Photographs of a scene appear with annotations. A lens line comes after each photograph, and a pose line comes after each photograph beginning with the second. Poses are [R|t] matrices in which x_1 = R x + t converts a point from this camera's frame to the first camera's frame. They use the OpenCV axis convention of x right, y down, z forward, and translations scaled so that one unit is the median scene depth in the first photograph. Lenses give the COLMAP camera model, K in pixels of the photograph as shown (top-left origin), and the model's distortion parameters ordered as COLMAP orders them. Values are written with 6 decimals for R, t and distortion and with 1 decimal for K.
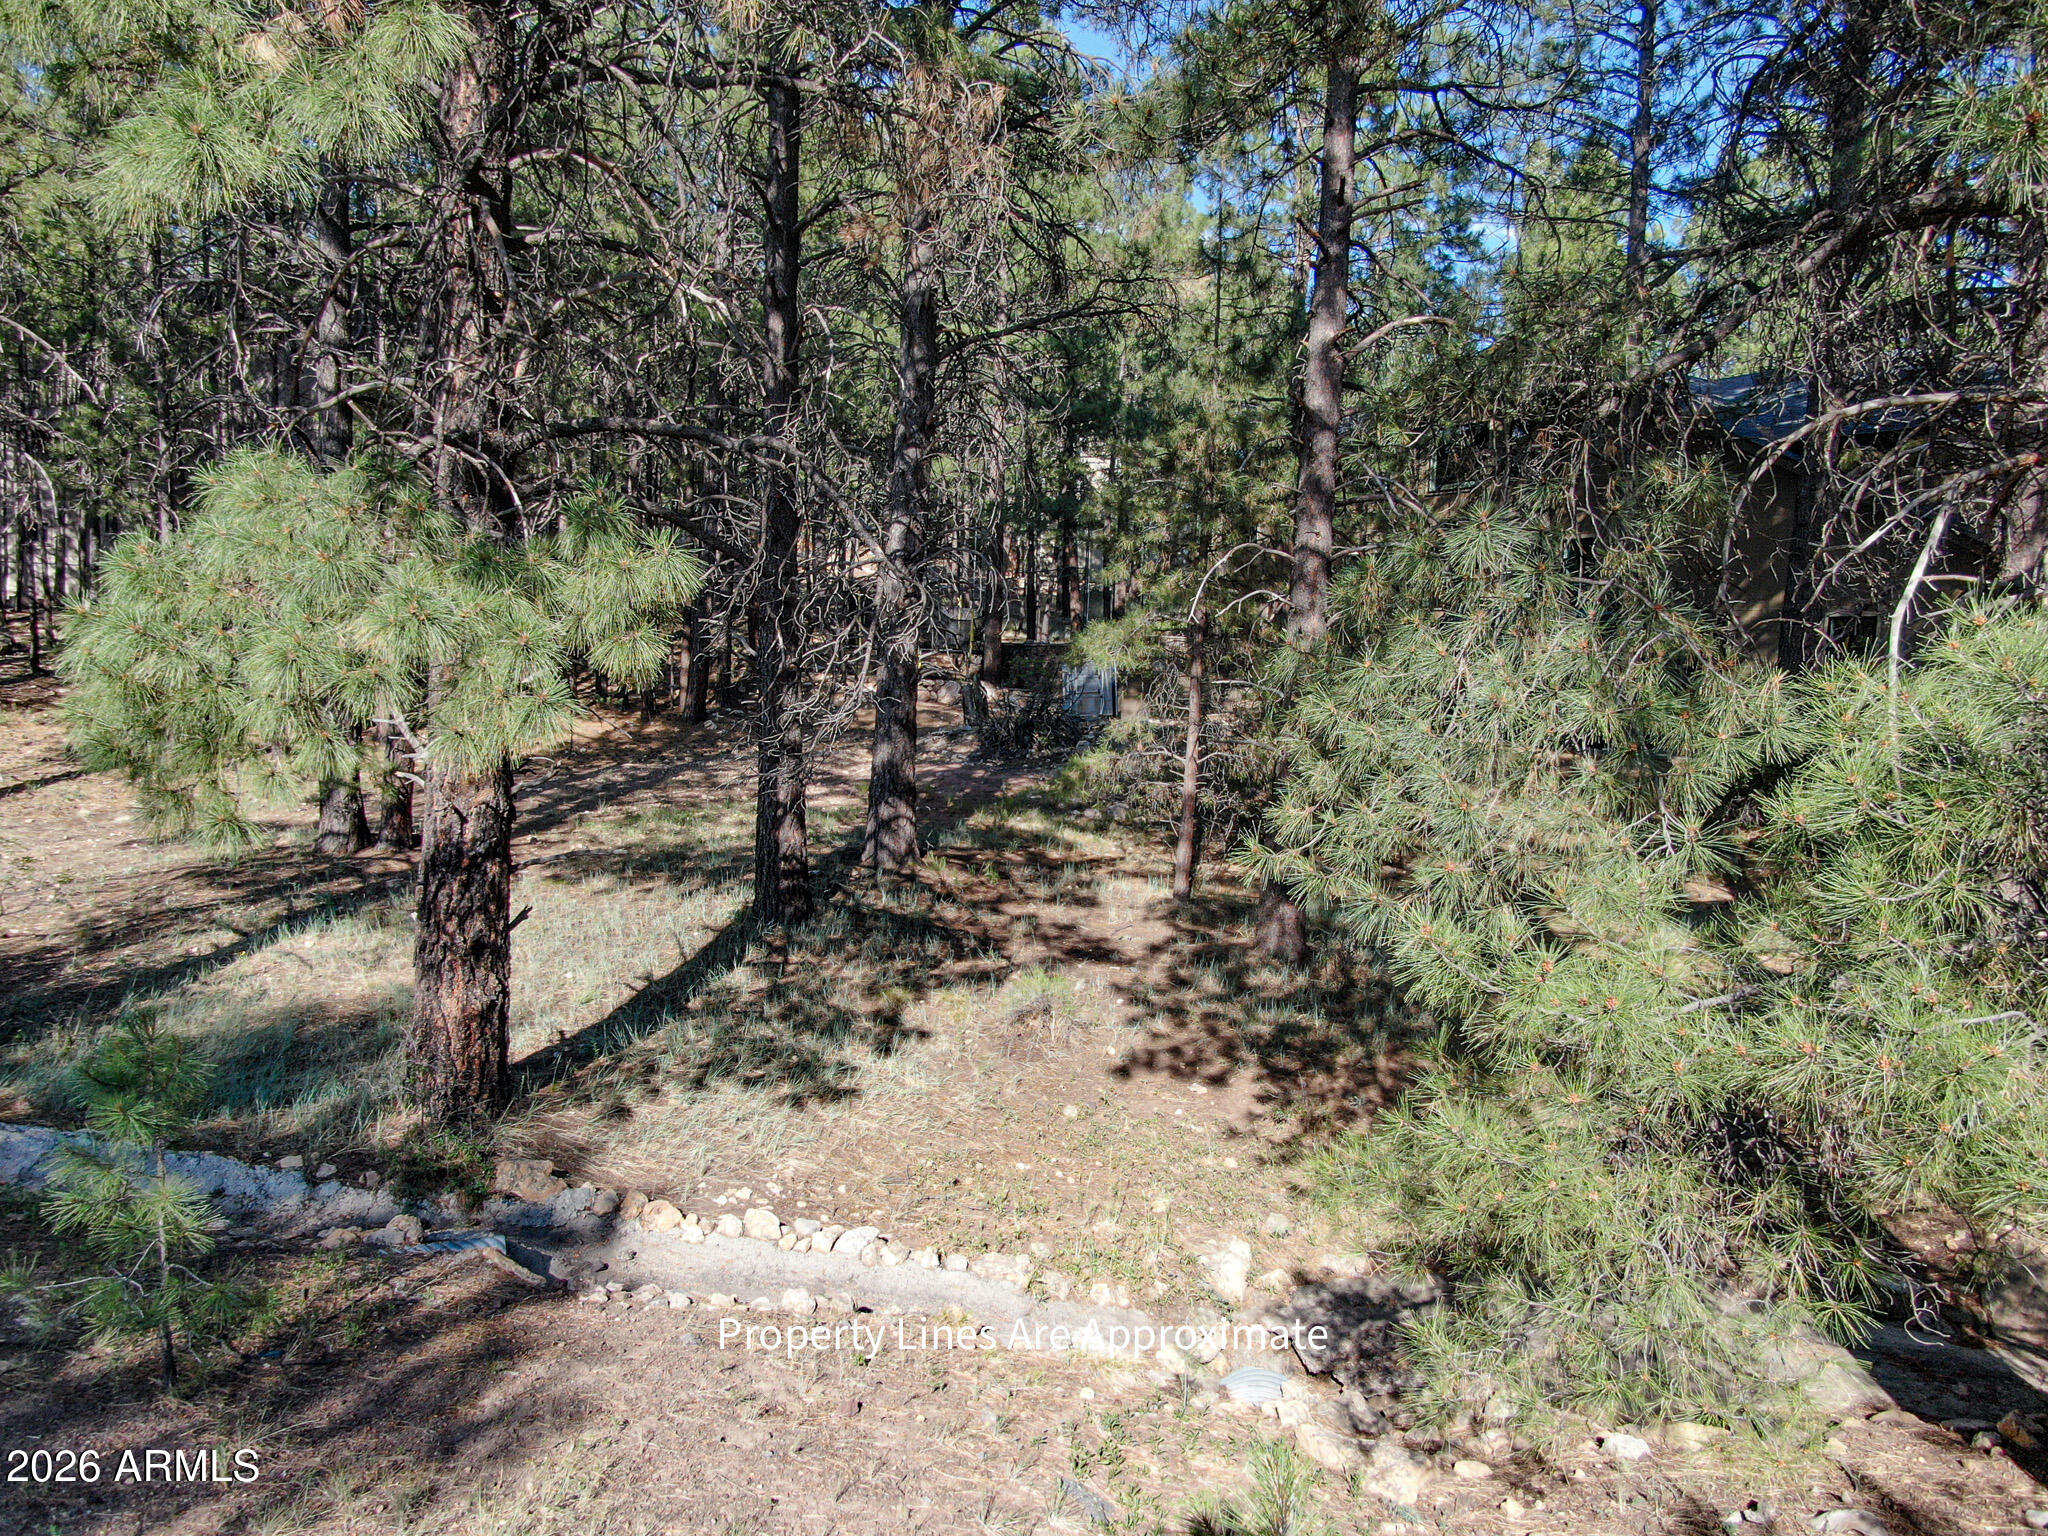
lens RADIAL K [[1476.5, 0, 1024.0], [0, 1476.5, 768.0], [0, 0, 1]] dist [-0.006676, -0.002298]
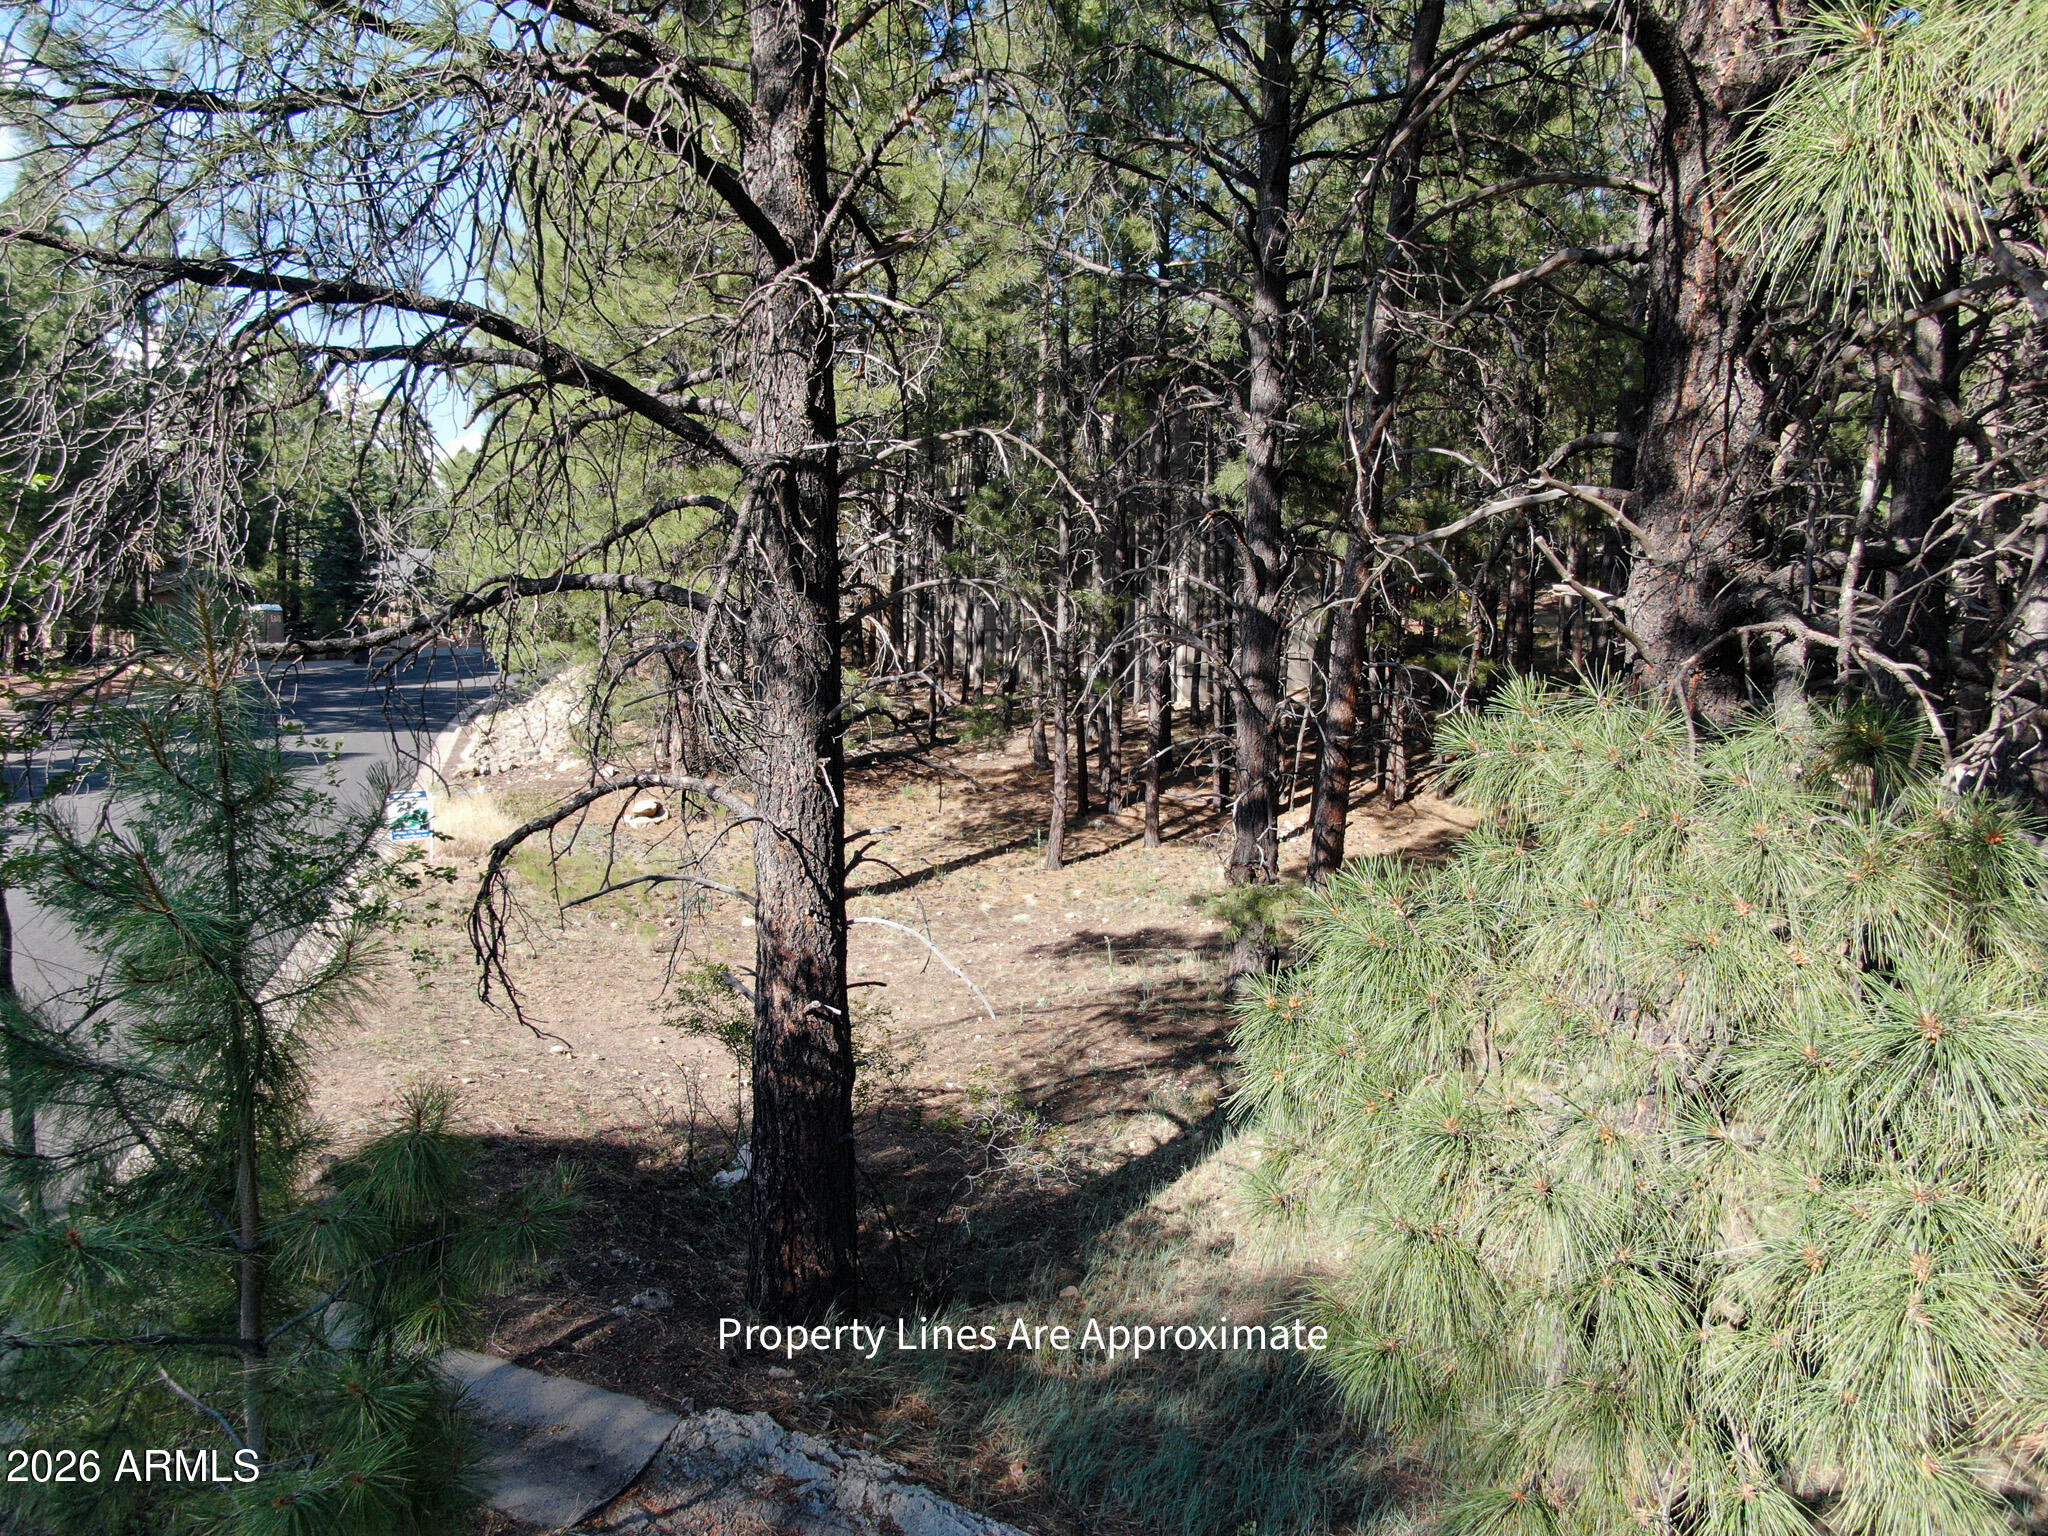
lens RADIAL K [[1457.7, 0, 1024.0], [0, 1457.7, 768.0], [0, 0, 1]] dist [-0.002579, 0.006206]
pose [[0.875802, 0.027600, -0.481881, -0.175292], [-0.033602, 0.999428, -0.003827, -0.071444], [0.481500, 0.019544, 0.876228, 0.181069]]
